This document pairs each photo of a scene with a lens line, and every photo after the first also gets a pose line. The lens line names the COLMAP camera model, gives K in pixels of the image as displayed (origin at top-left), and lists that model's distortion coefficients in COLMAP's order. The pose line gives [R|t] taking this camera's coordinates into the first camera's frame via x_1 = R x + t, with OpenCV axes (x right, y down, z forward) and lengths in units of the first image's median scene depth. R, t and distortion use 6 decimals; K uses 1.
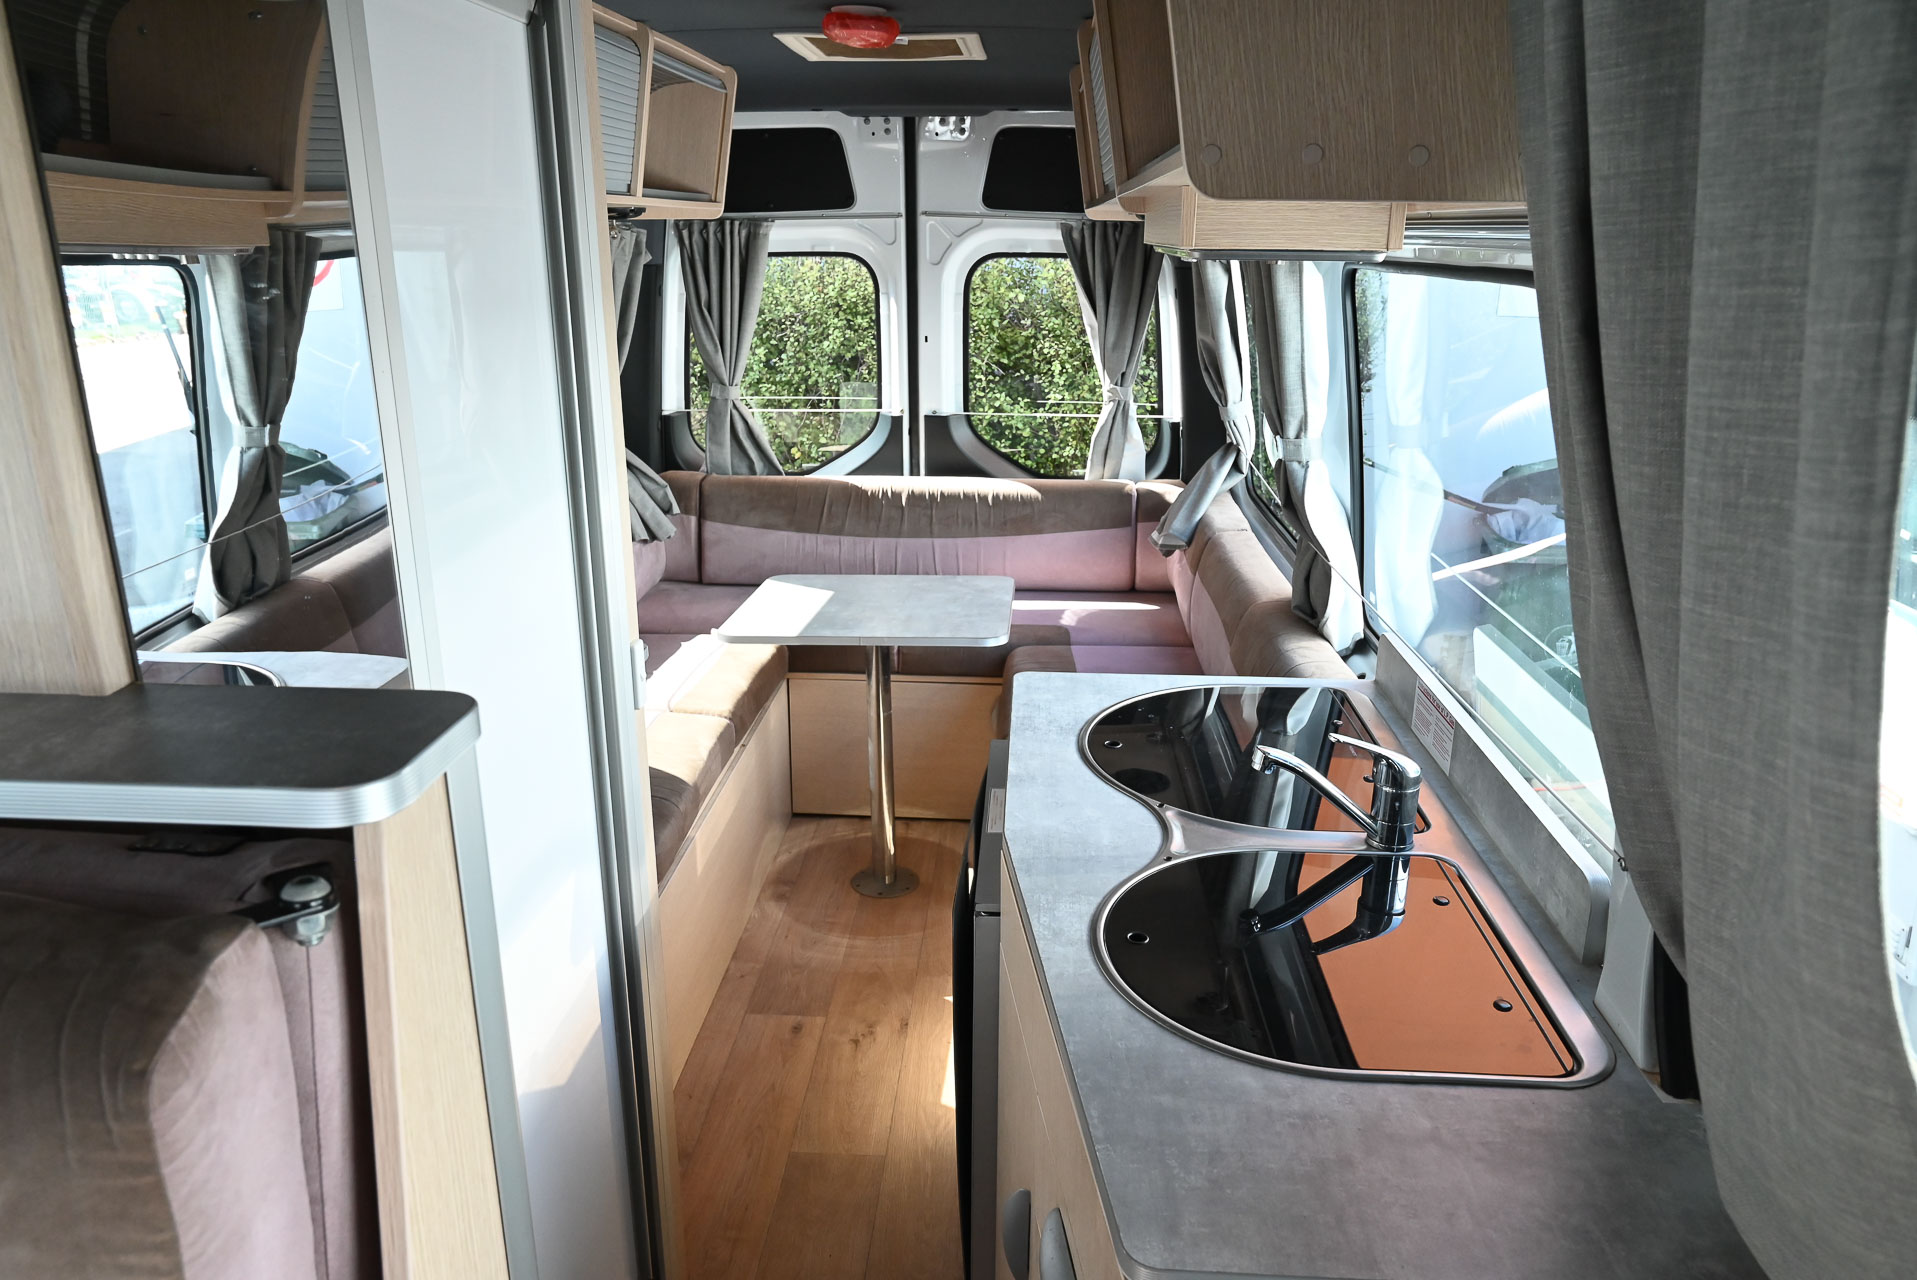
lens RADIAL K [[1287.2, 0, 944.6], [0, 1287.2, 625.0], [0, 0, 1]] dist [-0.010208, 0.002601]
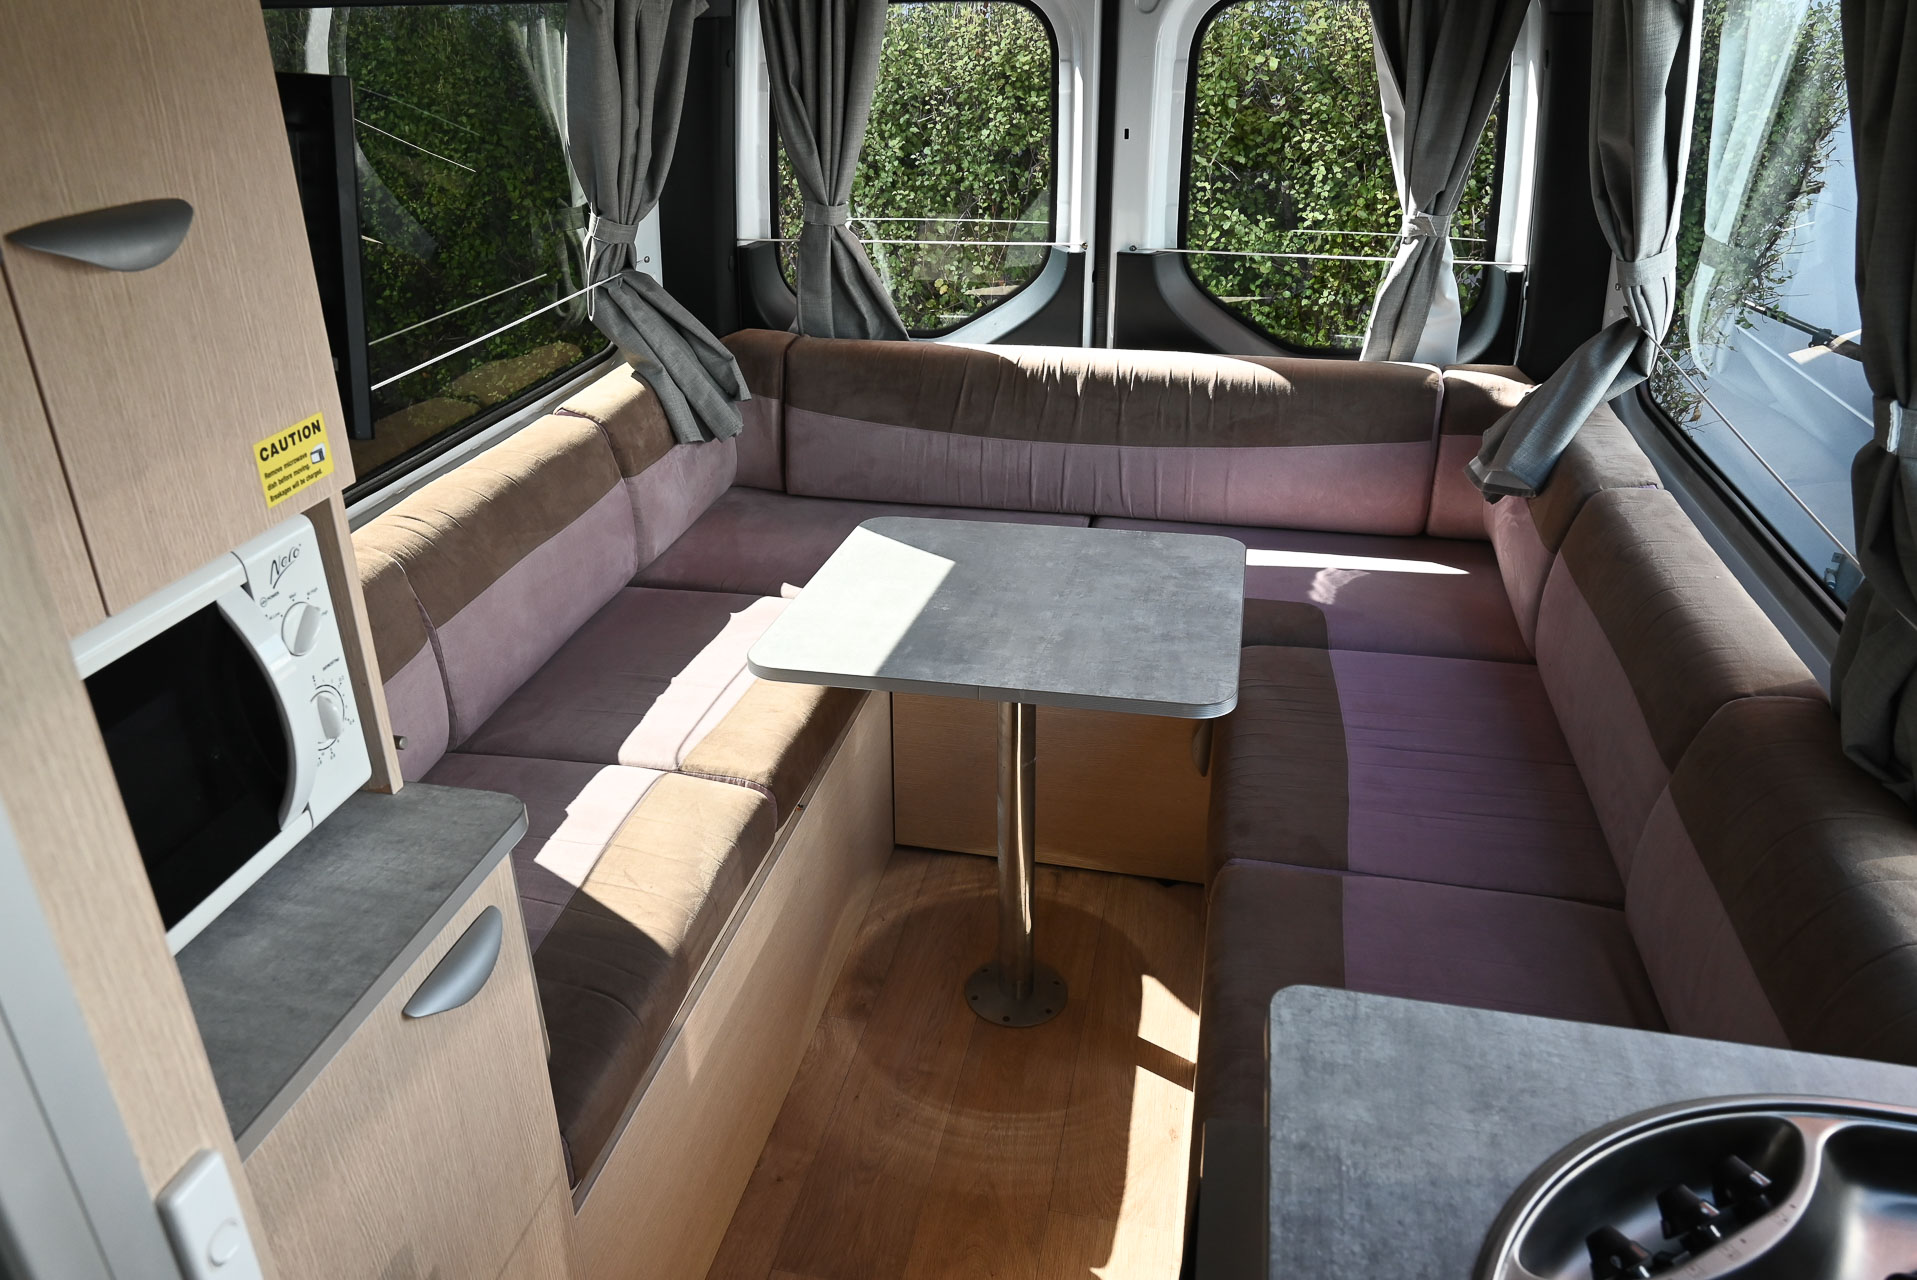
lens RADIAL K [[1287.2, 0, 930.5], [0, 1287.2, 608.4], [0, 0, 1]] dist [-0.010208, 0.002601]
pose [[0.987083, 0.056957, -0.149740, -0.001274], [-0.032717, 0.986637, 0.159615, -0.088780], [0.156831, -0.152655, 0.975756, 0.323981]]
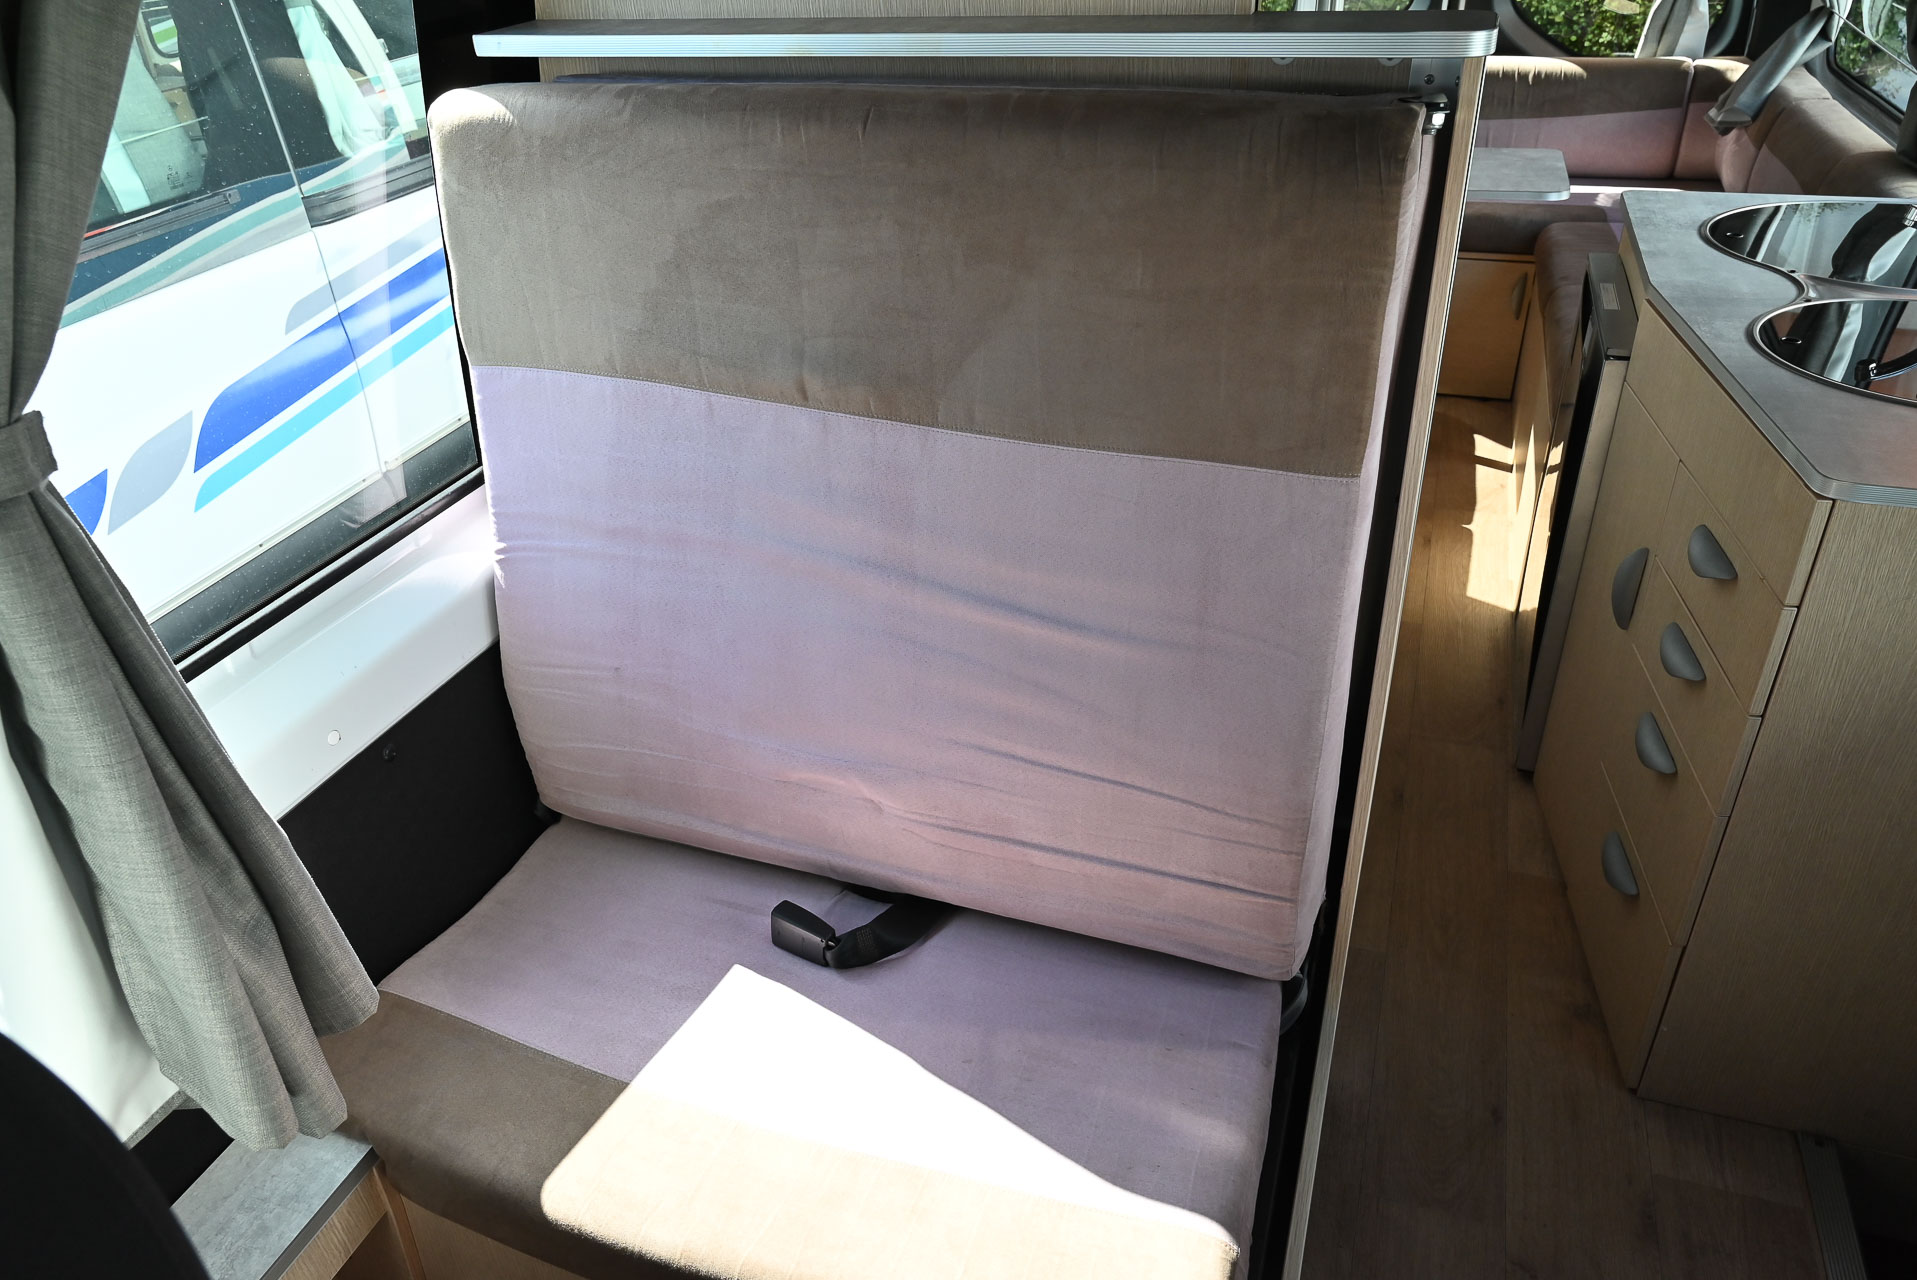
lens RADIAL K [[1287.2, 0, 964.3], [0, 1287.2, 646.6], [0, 0, 1]] dist [-0.010208, 0.002601]
pose [[0.963847, 0.101614, -0.246319, -0.099571], [-0.034263, 0.964019, 0.263615, 0.080871], [0.264243, -0.245645, 0.932649, -0.150783]]
